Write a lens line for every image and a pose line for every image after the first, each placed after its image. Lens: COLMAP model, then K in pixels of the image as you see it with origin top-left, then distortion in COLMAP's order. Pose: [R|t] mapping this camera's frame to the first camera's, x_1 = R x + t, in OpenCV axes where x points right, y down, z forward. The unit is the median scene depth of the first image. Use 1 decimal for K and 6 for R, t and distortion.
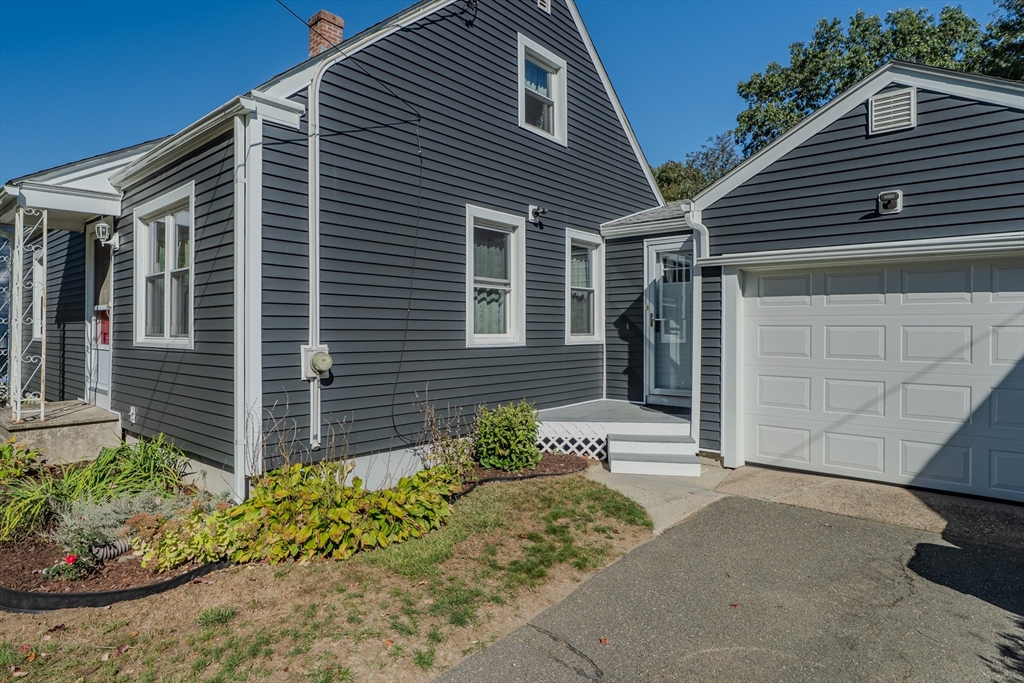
lens RADIAL K [[564.5, 0, 510.7], [0, 564.5, 333.0], [0, 0, 1]] dist [-0.017915, -0.000944]
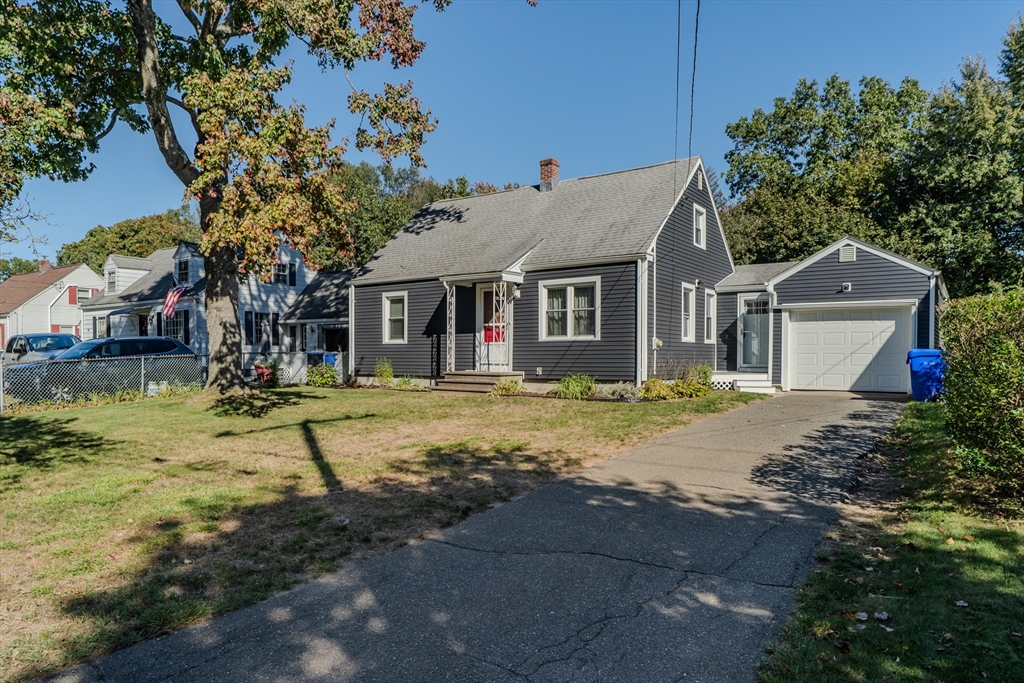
lens RADIAL K [[644.7, 0, 526.0], [0, 644.7, 369.2], [0, 0, 1]] dist [-0.009538, 0.000295]
pose [[0.993033, -0.000905, 0.117831, -1.005098], [-0.000560, 0.999923, 0.012407, 0.103518], [-0.117833, -0.012386, 0.992956, -1.564162]]
